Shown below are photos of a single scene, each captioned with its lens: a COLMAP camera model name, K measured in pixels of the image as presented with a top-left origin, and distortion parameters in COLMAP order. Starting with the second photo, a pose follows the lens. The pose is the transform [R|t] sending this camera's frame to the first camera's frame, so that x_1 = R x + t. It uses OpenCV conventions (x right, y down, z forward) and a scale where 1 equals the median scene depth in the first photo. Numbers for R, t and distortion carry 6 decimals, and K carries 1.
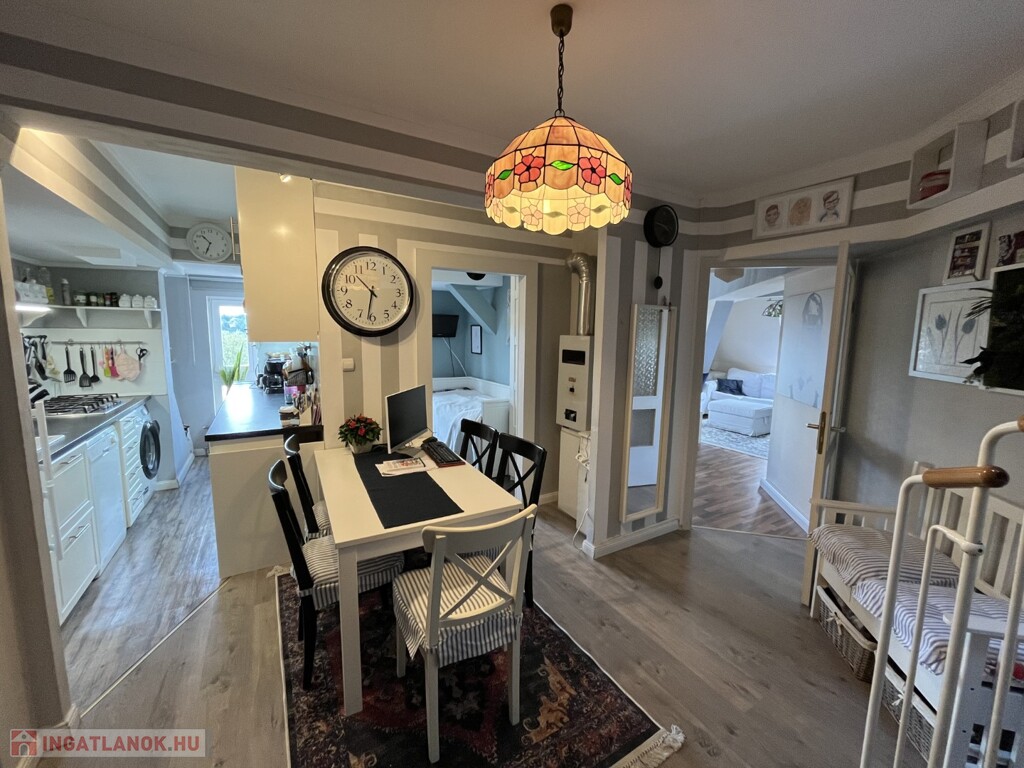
lens RADIAL K [[412.1, 0, 508.6], [0, 412.1, 381.7], [0, 0, 1]] dist [-0.002656, -0.000878]
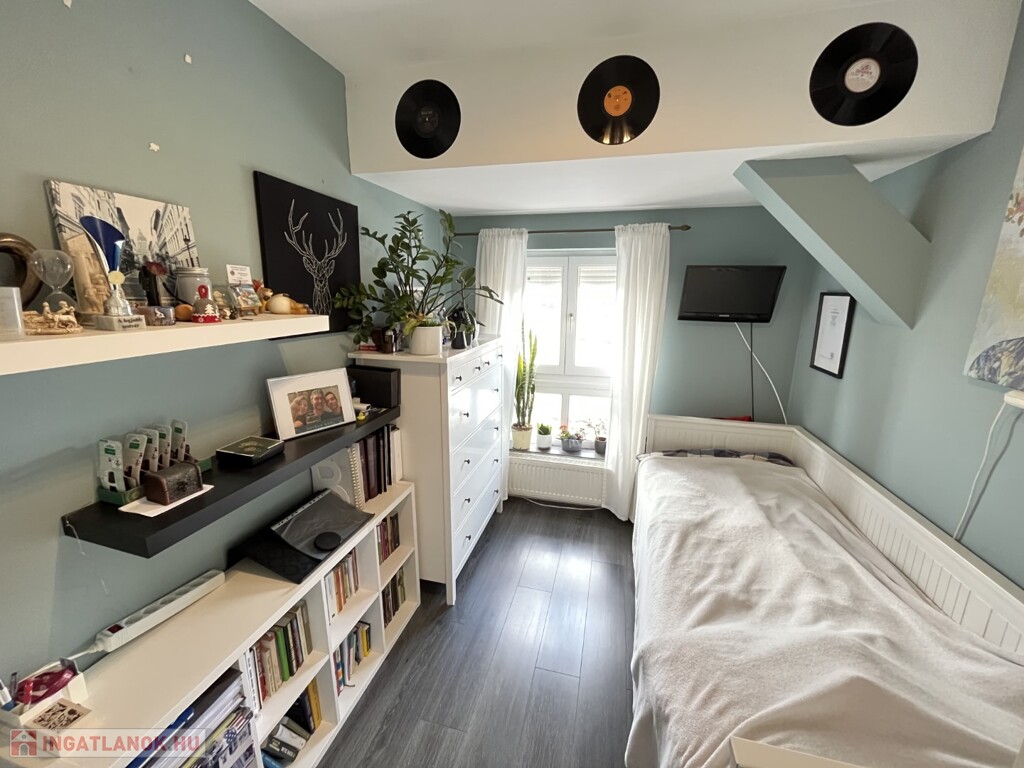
lens RADIAL K [[412.1, 0, 508.6], [0, 412.1, 381.7], [0, 0, 1]] dist [-0.002656, -0.000878]
pose [[0.709372, 0.145785, -0.689593, -0.044520], [-0.084597, 0.988913, 0.122041, -0.146031], [0.699739, -0.028235, 0.713840, 0.986578]]
